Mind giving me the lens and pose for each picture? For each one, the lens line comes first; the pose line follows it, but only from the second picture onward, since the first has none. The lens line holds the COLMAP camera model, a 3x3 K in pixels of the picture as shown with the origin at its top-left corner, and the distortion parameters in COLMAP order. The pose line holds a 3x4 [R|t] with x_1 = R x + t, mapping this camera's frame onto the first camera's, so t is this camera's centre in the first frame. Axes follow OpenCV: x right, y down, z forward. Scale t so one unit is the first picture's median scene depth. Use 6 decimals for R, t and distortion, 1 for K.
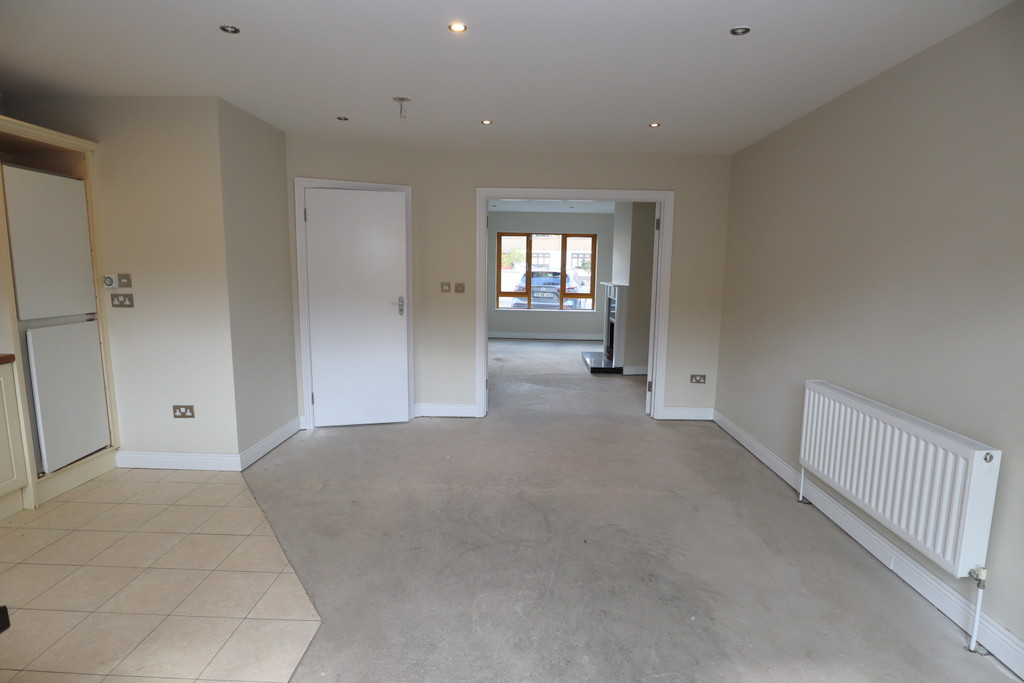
lens RADIAL K [[519.0, 0, 513.2], [0, 519.0, 340.6], [0, 0, 1]] dist [-0.049693, 0.014804]
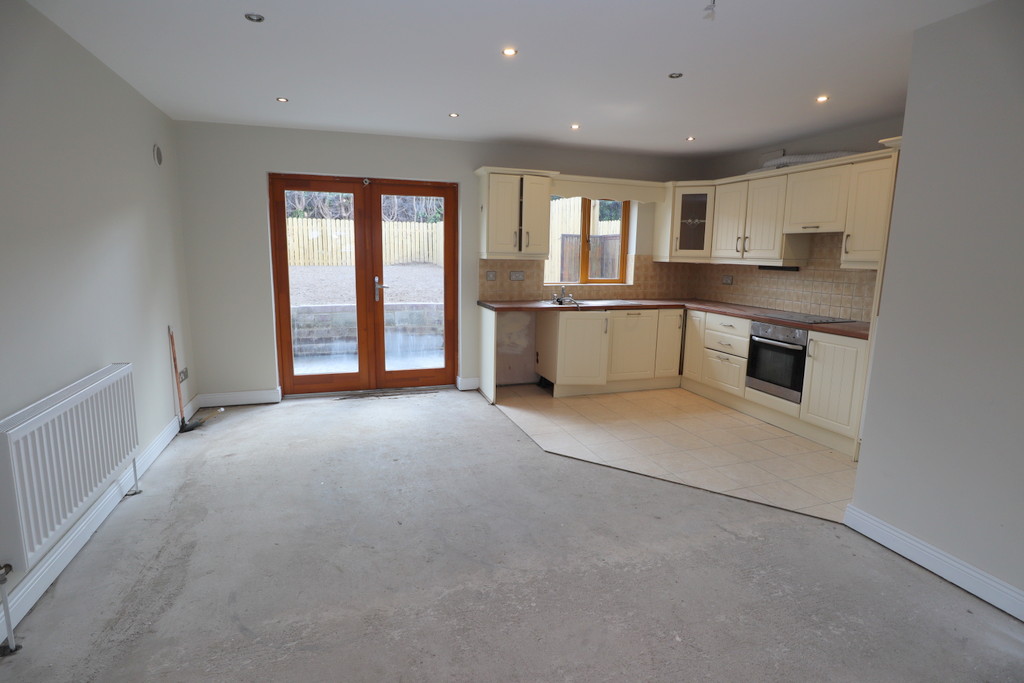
lens RADIAL K [[519.0, 0, 513.2], [0, 519.0, 340.6], [0, 0, 1]] dist [-0.049693, 0.014804]
pose [[-0.936466, 0.027694, -0.349664, 0.224792], [-0.081334, 0.952563, 0.293273, -0.215802], [0.341198, 0.303080, -0.889790, 1.558219]]
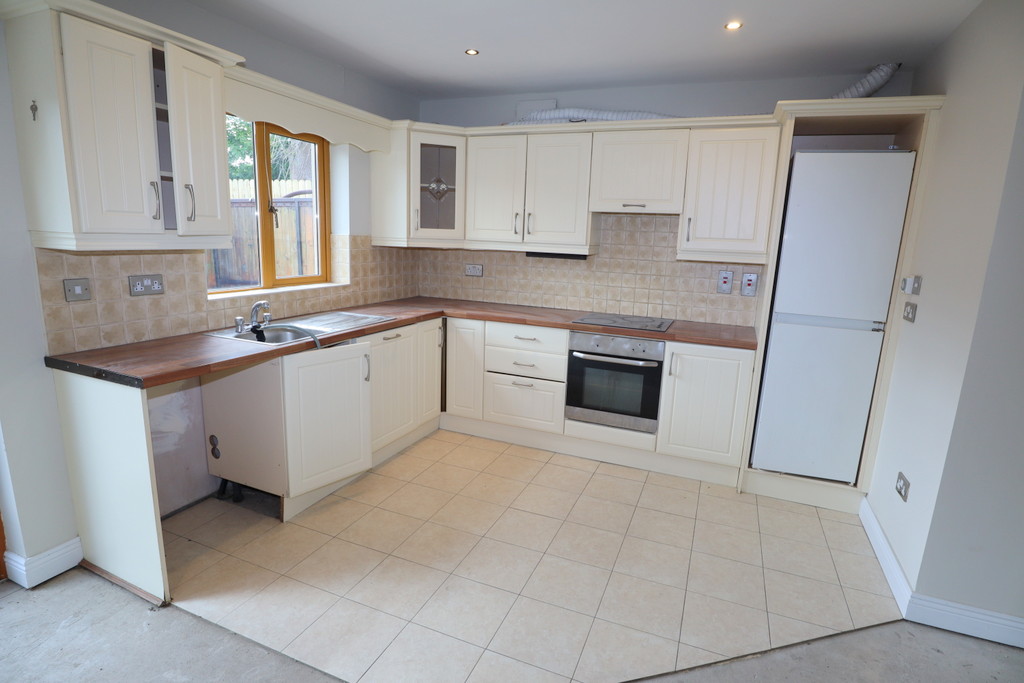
lens RADIAL K [[519.0, 0, 513.2], [0, 519.0, 340.6], [0, 0, 1]] dist [-0.049693, 0.014804]
pose [[-0.355245, 0.157639, -0.921385, 0.114803], [-0.178226, 0.956174, 0.232306, -0.108926], [0.917625, 0.246740, -0.311581, 0.724284]]
